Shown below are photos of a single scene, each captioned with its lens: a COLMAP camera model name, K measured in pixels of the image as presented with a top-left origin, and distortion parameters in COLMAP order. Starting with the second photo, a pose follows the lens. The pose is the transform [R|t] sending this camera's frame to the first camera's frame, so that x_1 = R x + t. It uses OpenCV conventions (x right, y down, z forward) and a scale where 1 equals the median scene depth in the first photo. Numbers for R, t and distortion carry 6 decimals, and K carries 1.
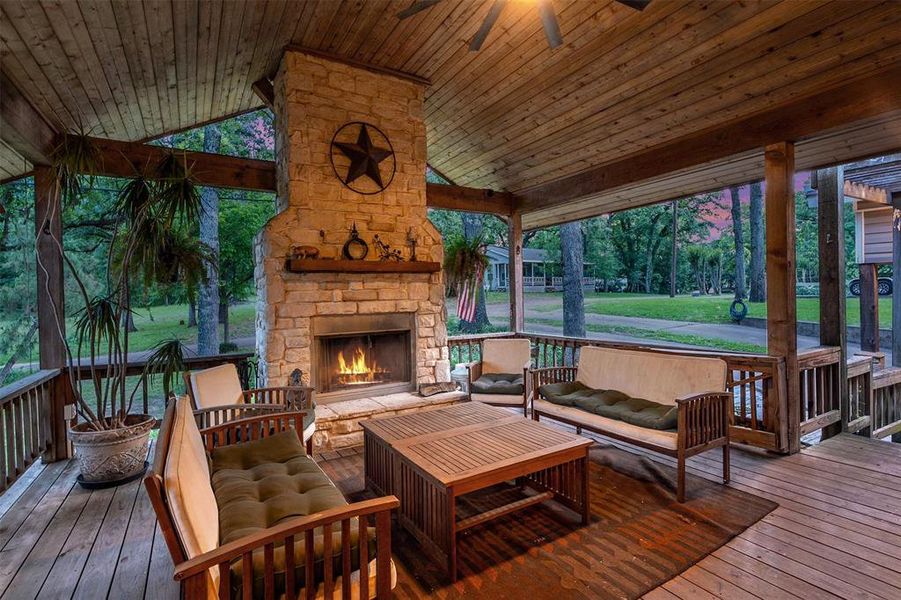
lens RADIAL K [[429.8, 0, 460.2], [0, 429.8, 297.3], [0, 0, 1]] dist [-0.000411, 0.000269]
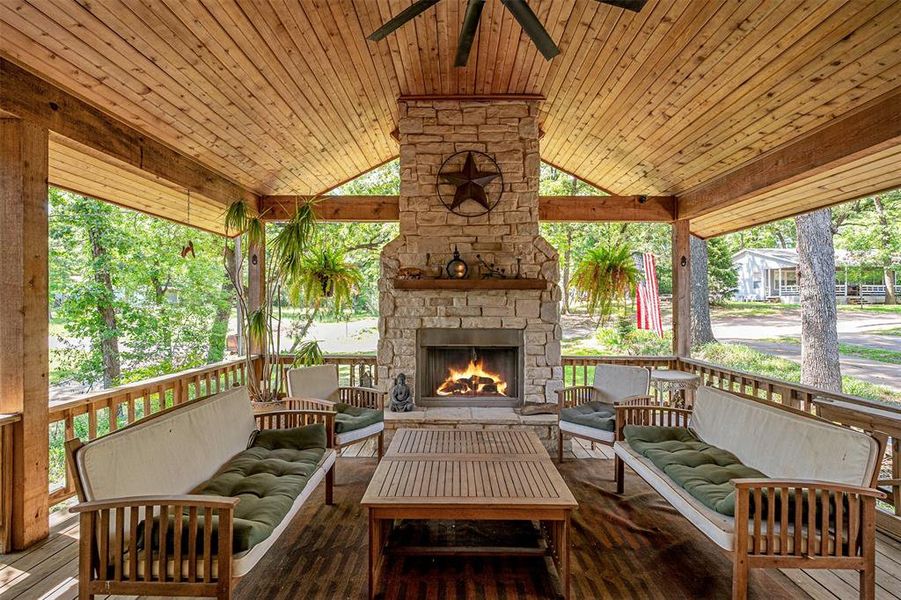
lens RADIAL K [[412.0, 0, 450.5], [0, 412.0, 300.0], [0, 0, 1]] dist [-0.001193, 0.000037]
pose [[0.853003, 0.022600, -0.521417, 0.274195], [-0.028468, 0.999589, -0.003247, -0.027854], [0.521130, 0.017613, 0.853296, 0.100819]]
